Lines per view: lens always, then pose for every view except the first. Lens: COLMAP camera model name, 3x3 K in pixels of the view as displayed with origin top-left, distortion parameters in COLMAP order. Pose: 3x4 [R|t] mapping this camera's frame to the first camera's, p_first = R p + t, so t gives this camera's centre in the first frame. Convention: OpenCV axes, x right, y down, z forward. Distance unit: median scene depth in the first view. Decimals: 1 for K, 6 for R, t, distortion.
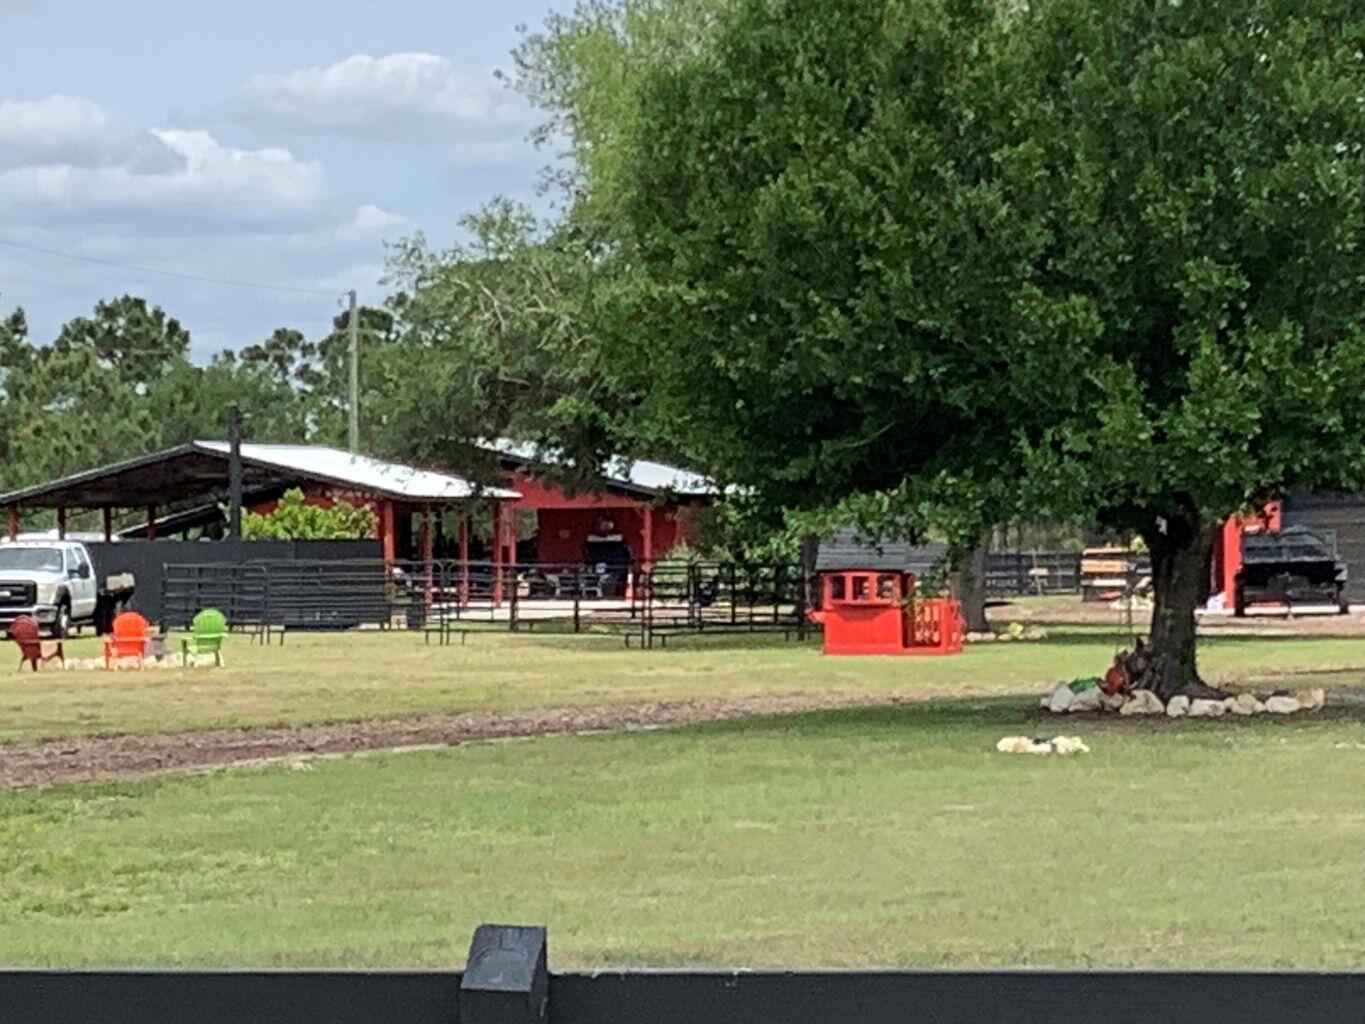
lens RADIAL K [[5177.4, 0, 682.1], [0, 5177.4, 511.2], [0, 0, 1]] dist [0.358543, 0.000000]
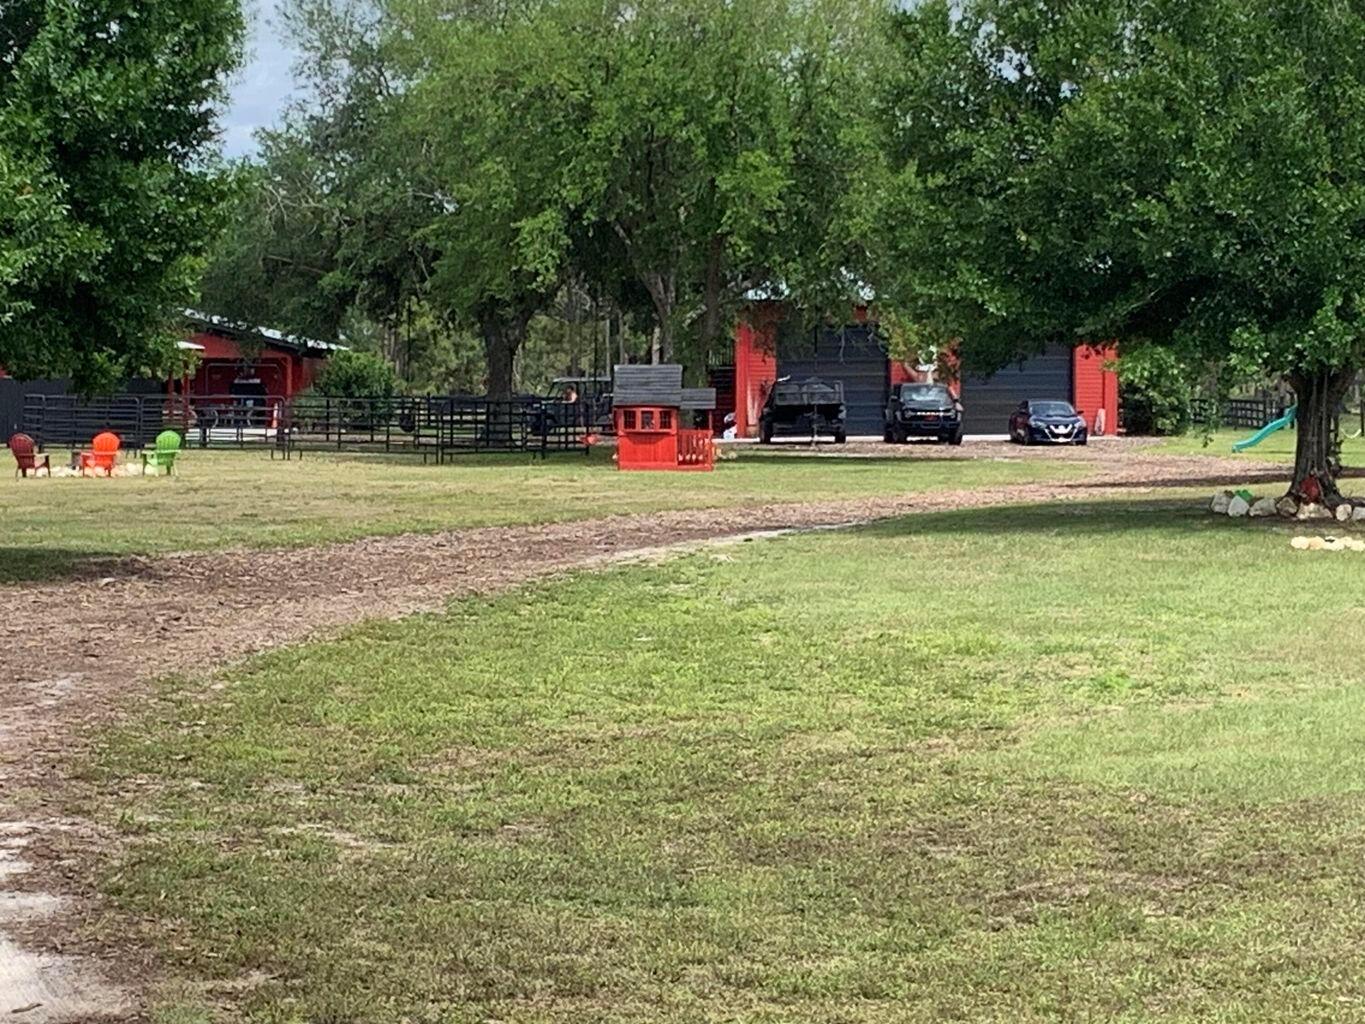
lens RADIAL K [[3639.2, 0, 682.7], [0, 3639.2, 512.7], [0, 0, 1]] dist [-0.100161, 0.000000]
pose [[0.973358, 0.004957, 0.229236, -0.167934], [-0.013902, 0.999203, 0.037424, 0.003655], [-0.228868, -0.039614, 0.972651, 0.095908]]
